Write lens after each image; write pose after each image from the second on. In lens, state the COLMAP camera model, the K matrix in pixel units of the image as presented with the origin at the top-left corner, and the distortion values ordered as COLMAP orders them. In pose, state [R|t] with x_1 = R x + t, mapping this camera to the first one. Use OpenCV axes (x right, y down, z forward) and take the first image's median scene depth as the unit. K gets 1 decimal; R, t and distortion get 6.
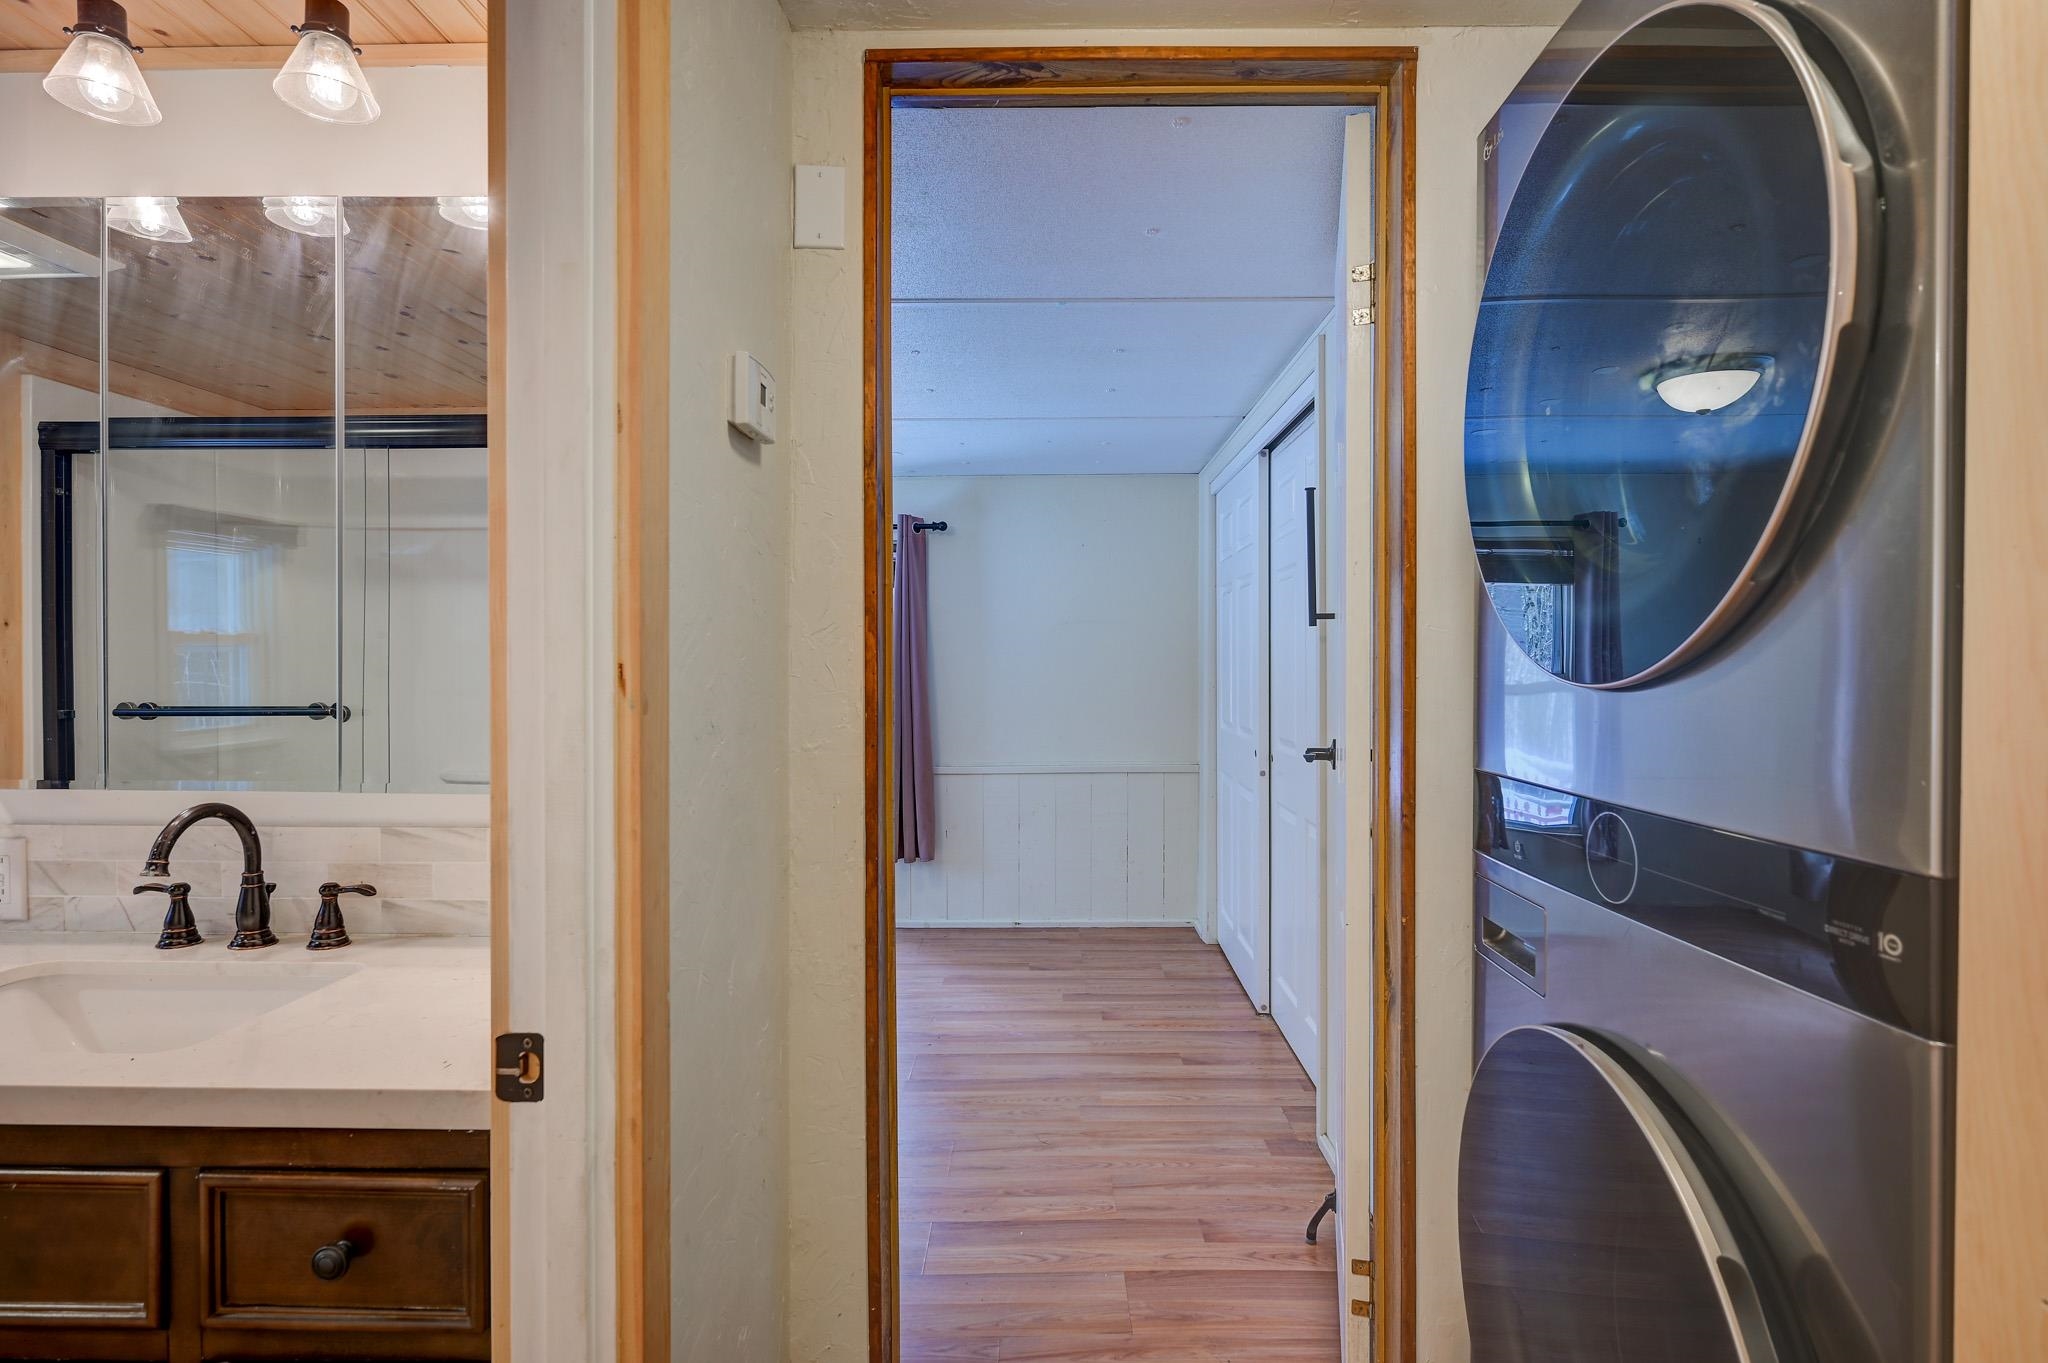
lens RADIAL K [[1015.2, 0, 1025.1], [0, 1015.2, 673.1], [0, 0, 1]] dist [-0.000639, 0.000851]
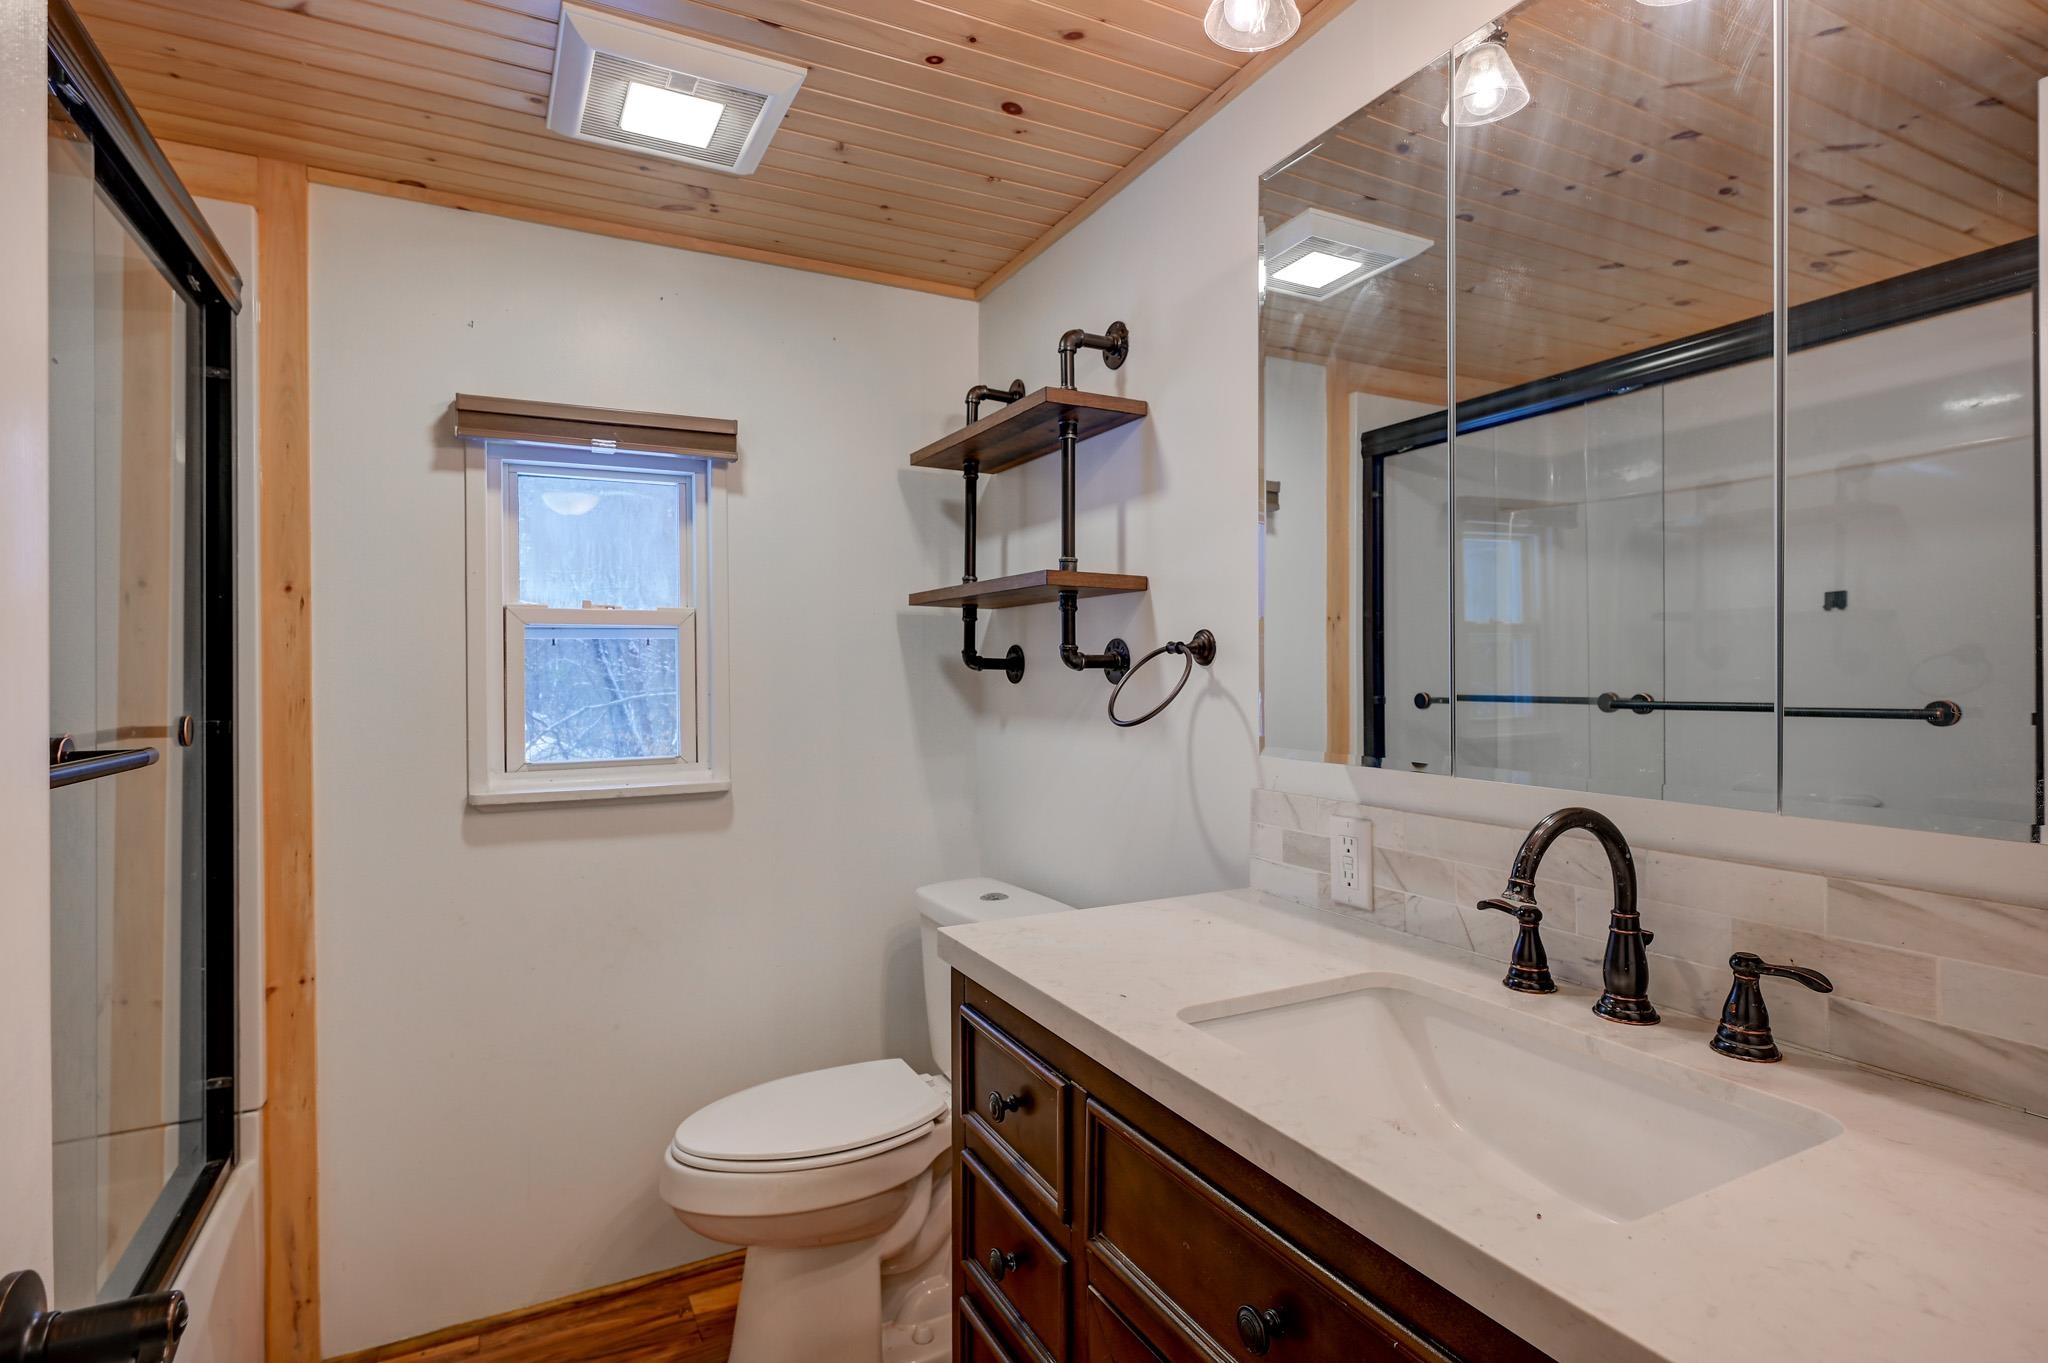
lens RADIAL K [[1015.2, 0, 1025.1], [0, 1015.2, 673.1], [0, 0, 1]] dist [-0.000639, 0.000851]
pose [[0.476695, -0.002757, -0.879064, -0.341723], [-0.003963, 0.999978, -0.005285, 0.036754], [0.879060, 0.006003, 0.476674, 0.301169]]
